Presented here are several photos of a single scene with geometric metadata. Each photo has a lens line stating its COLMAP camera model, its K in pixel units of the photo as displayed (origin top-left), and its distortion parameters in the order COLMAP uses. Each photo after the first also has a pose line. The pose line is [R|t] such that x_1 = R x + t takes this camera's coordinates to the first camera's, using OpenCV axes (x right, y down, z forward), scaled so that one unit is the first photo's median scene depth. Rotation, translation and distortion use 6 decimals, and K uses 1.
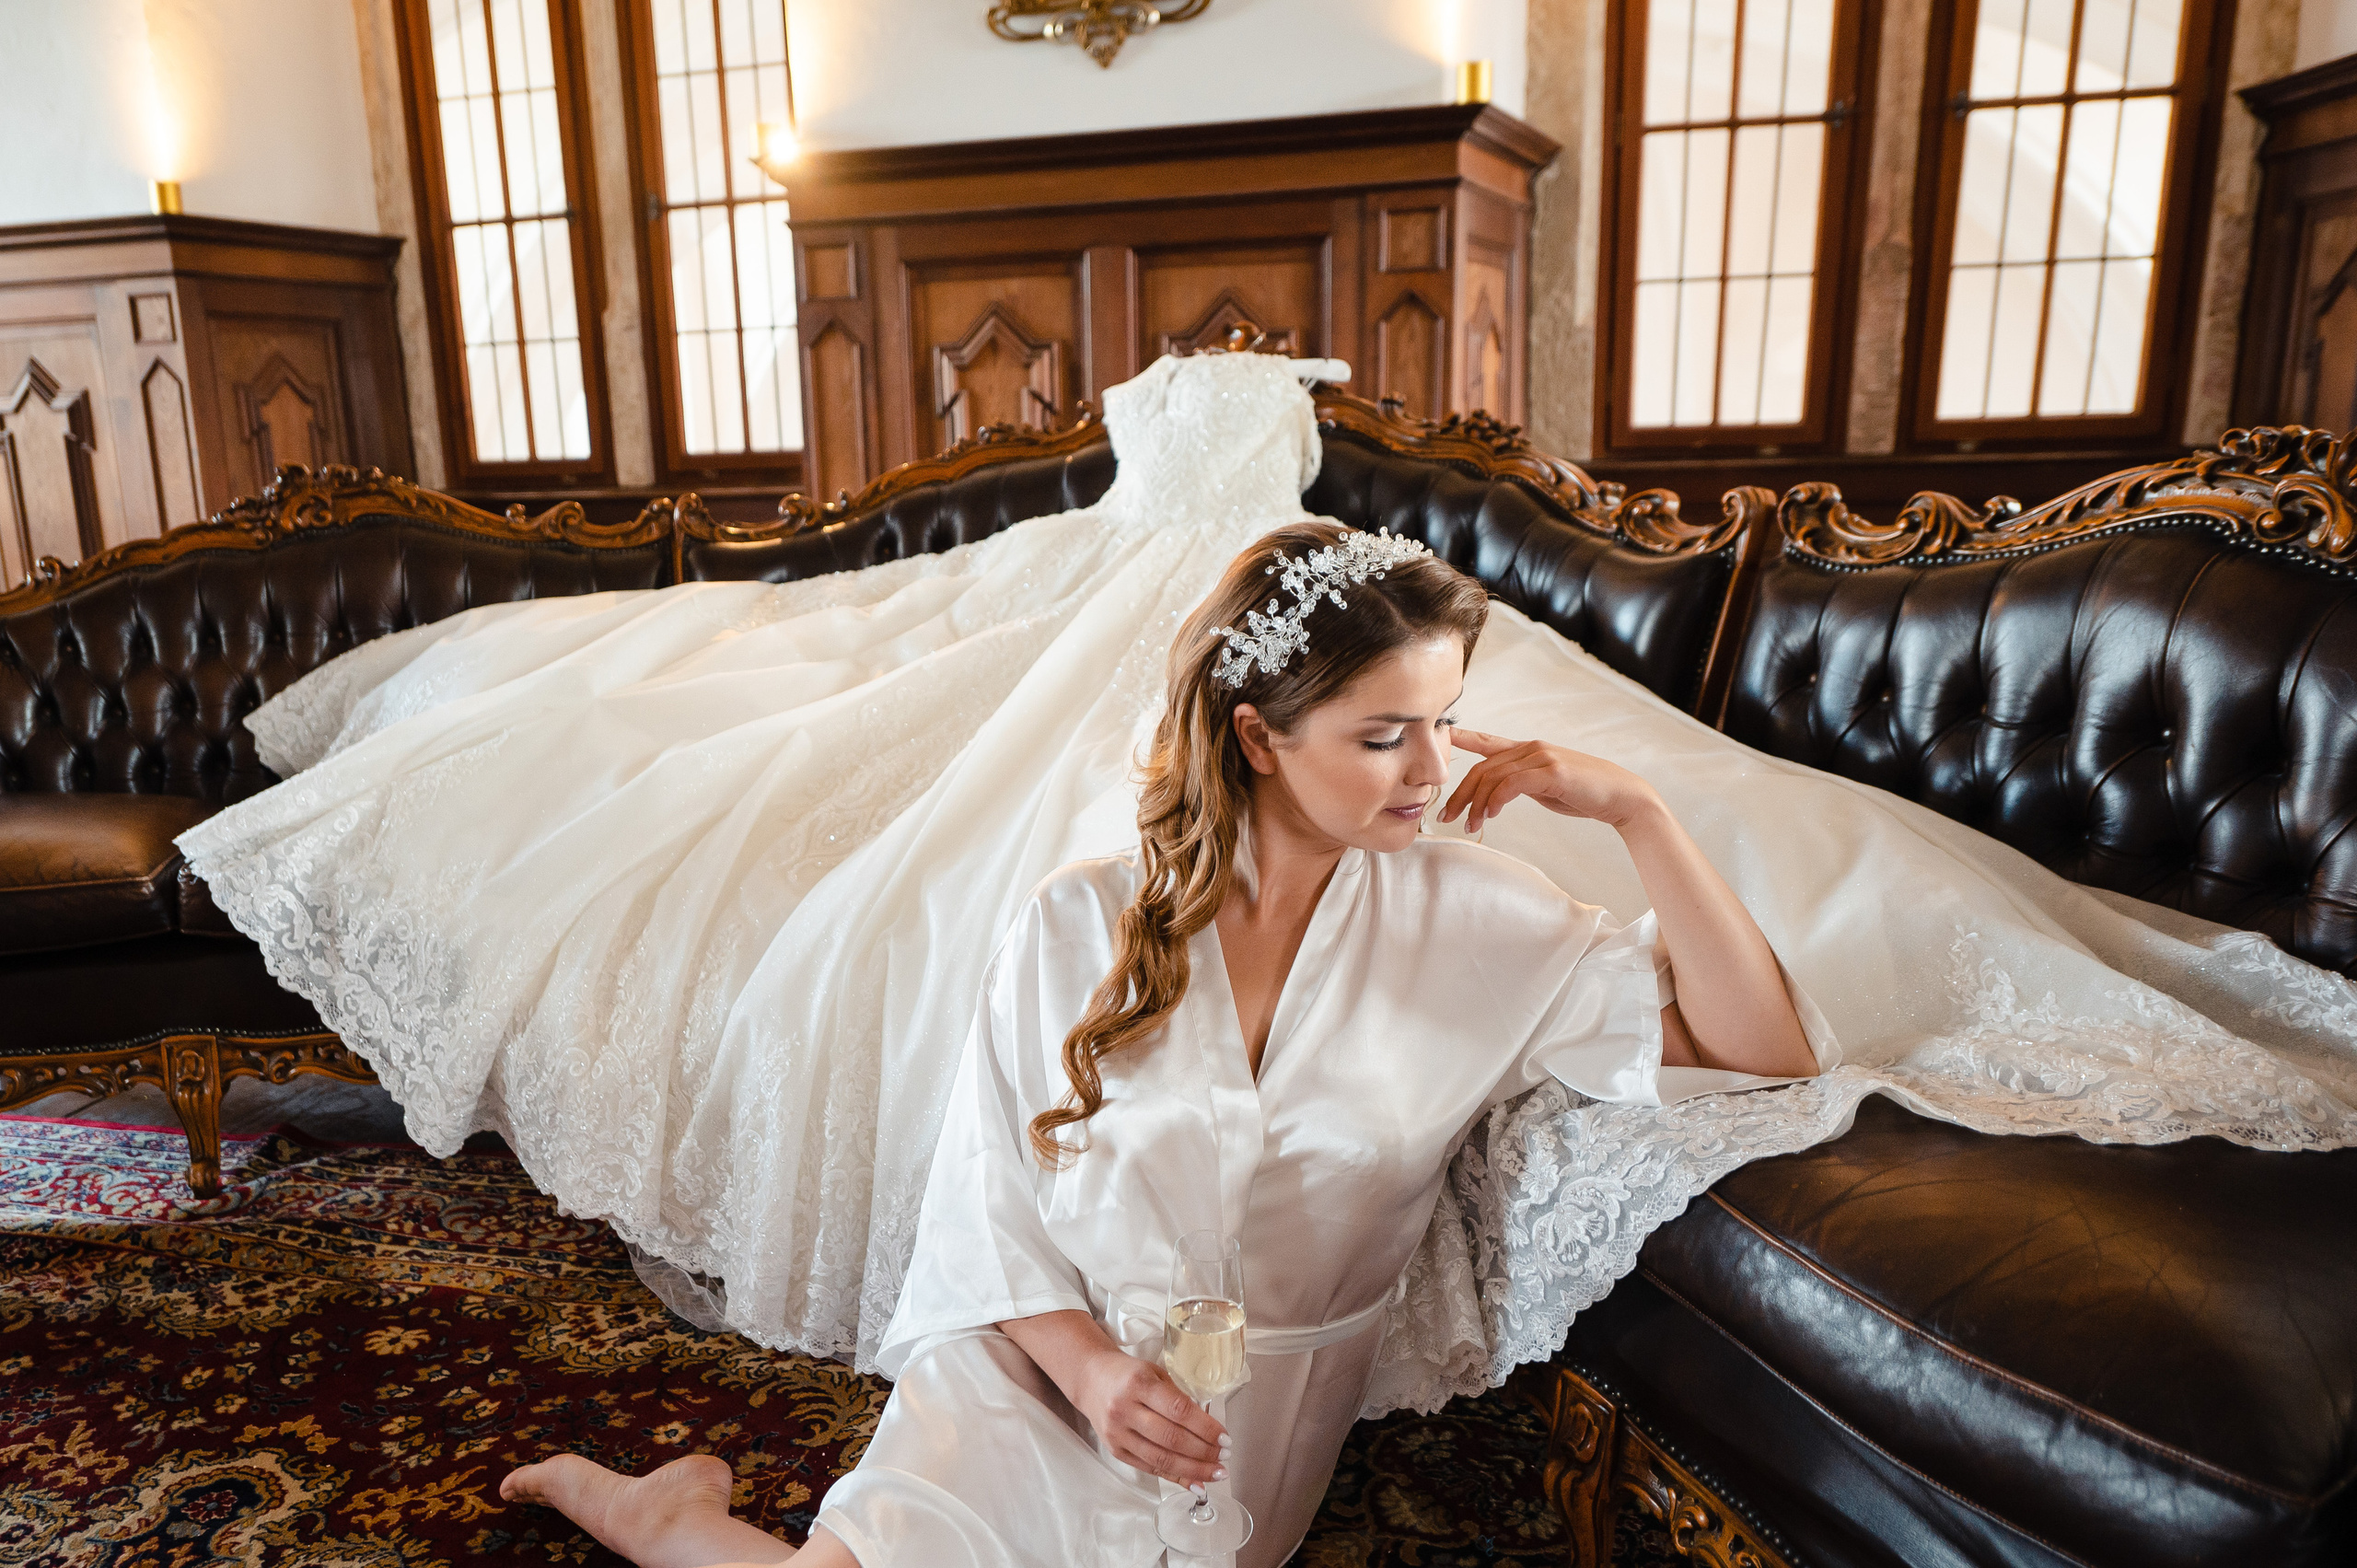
lens RADIAL K [[1625.0, 0, 1059.8], [0, 1625.0, 787.0], [0, 0, 1]] dist [-0.000536, -0.000301]
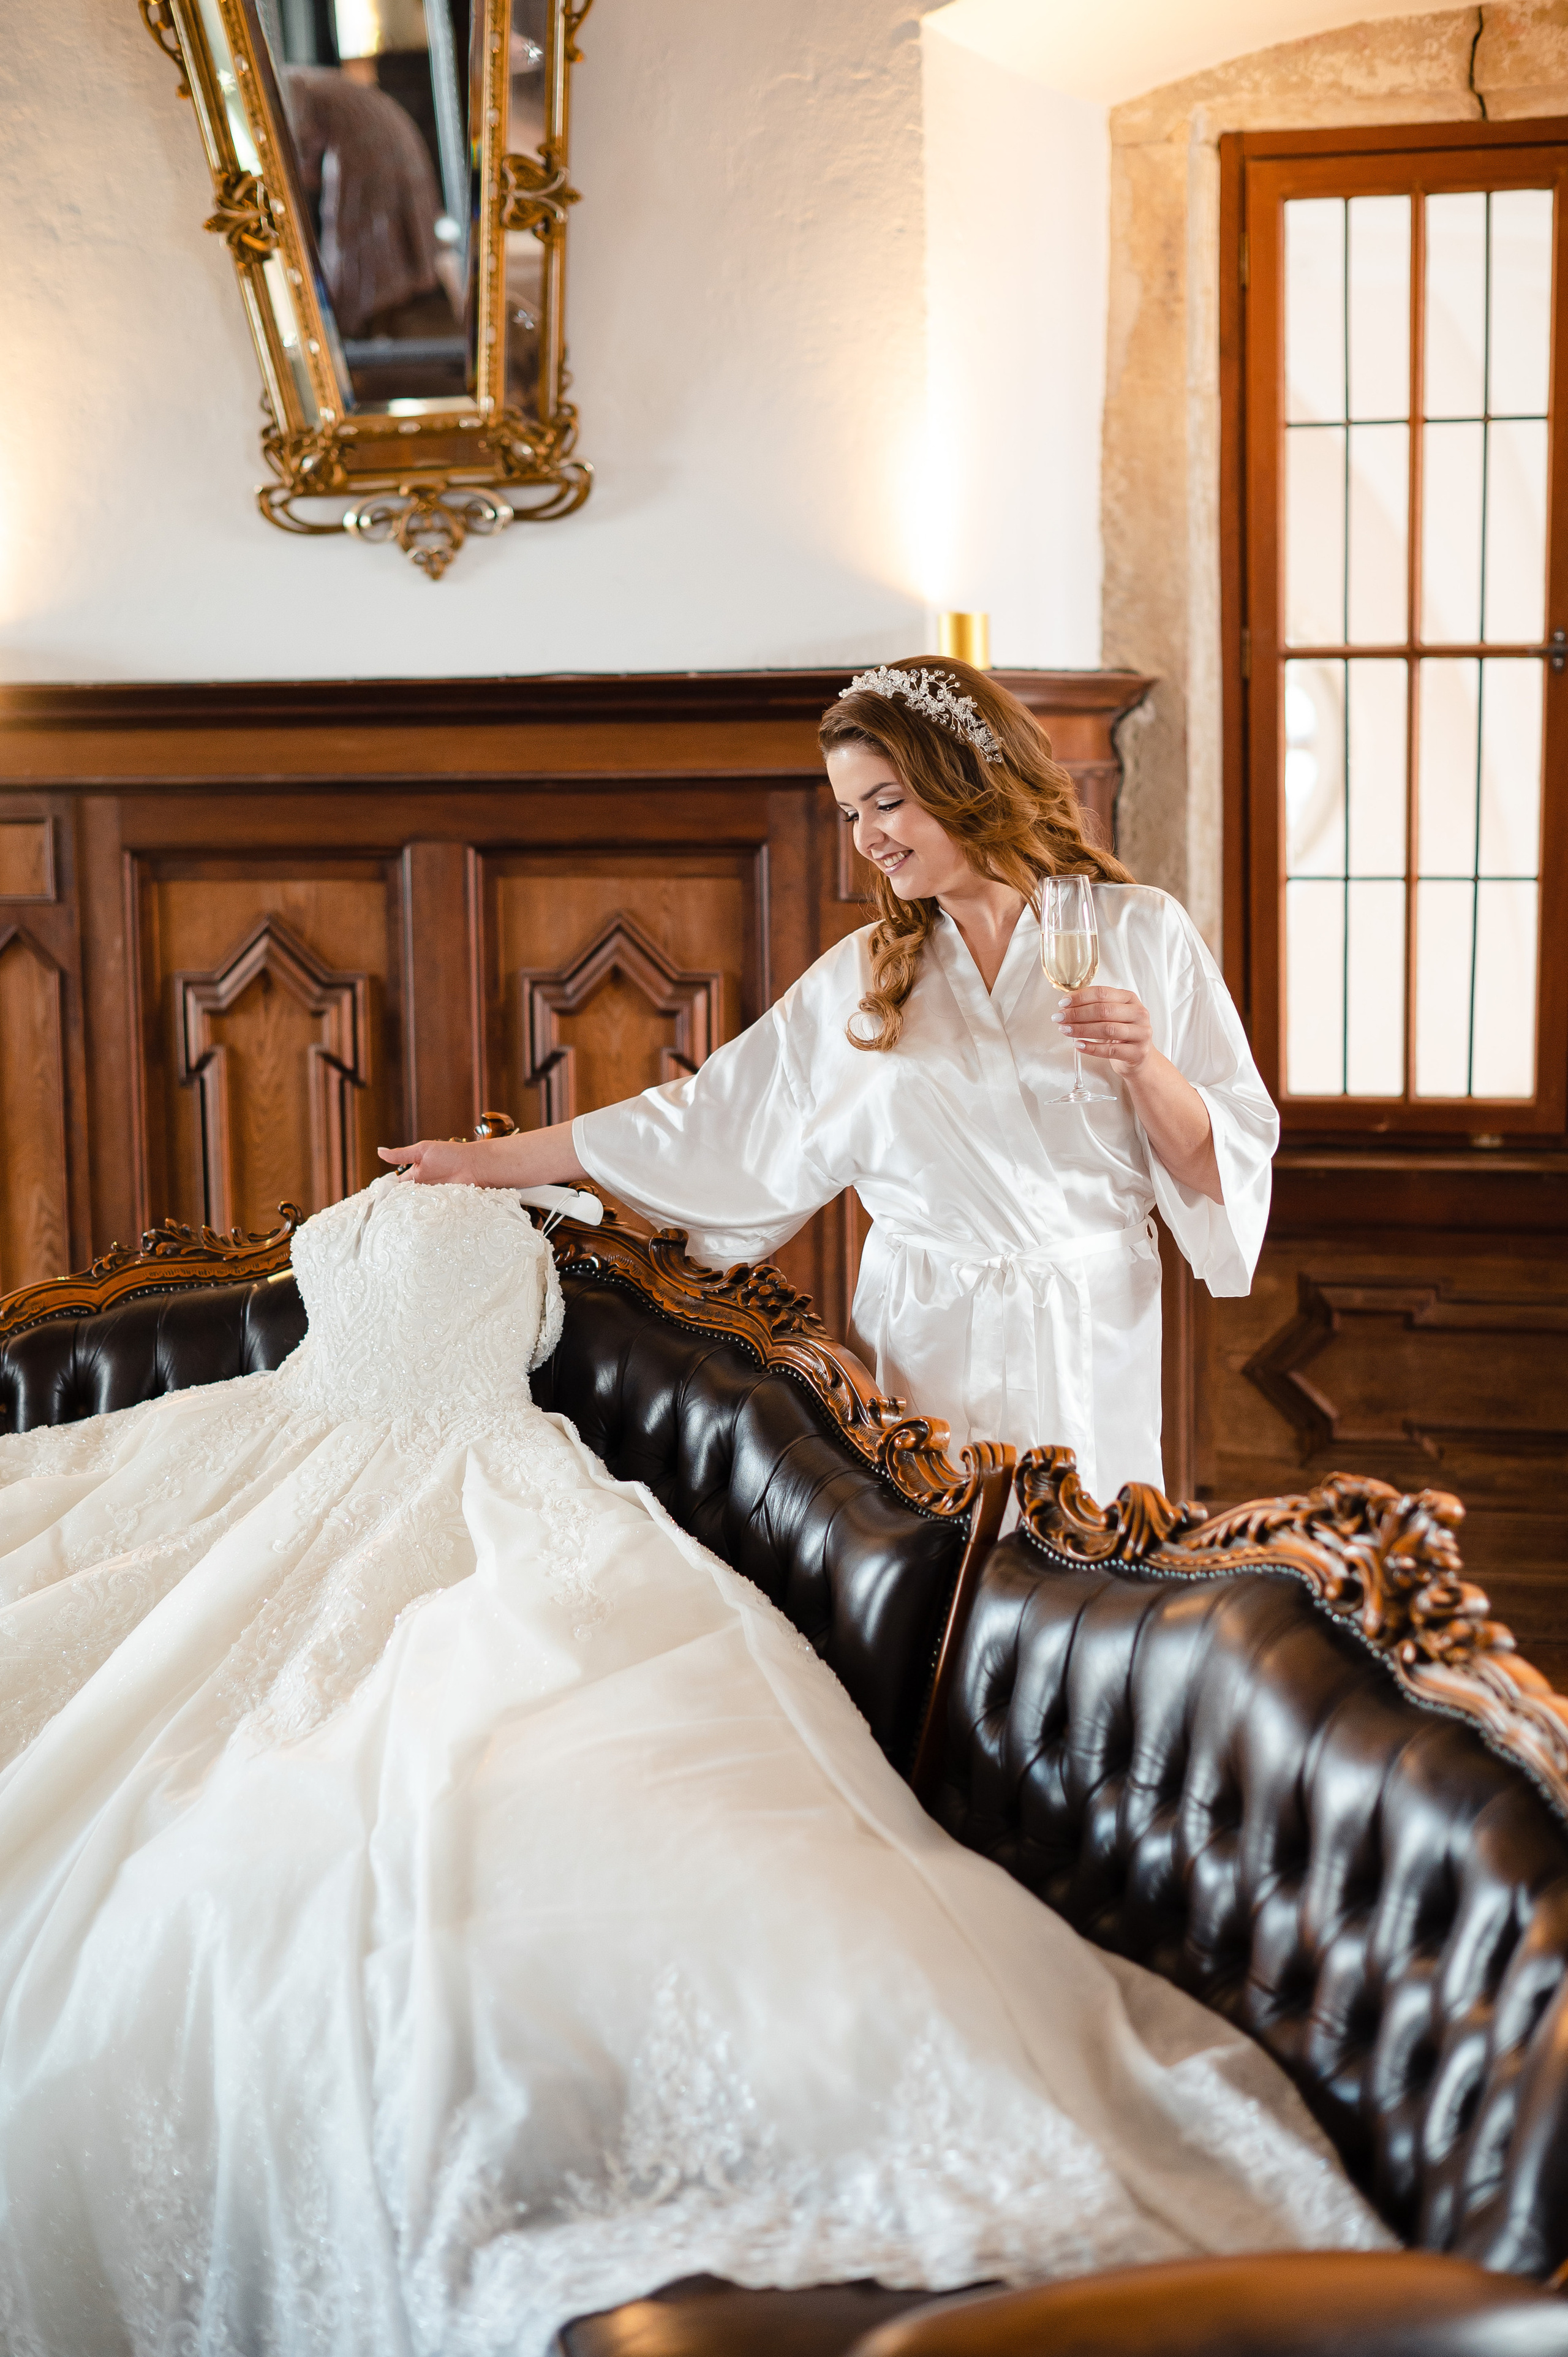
lens RADIAL K [[3253.1, 0, 784.0], [0, 3253.1, 1178.5], [0, 0, 1]] dist [0.026477, 0.023012]
pose [[0.999078, 0.010994, 0.041503, 0.116492], [-0.006930, 0.995278, -0.096816, -0.072440], [-0.042371, 0.096439, 0.994437, -0.297910]]
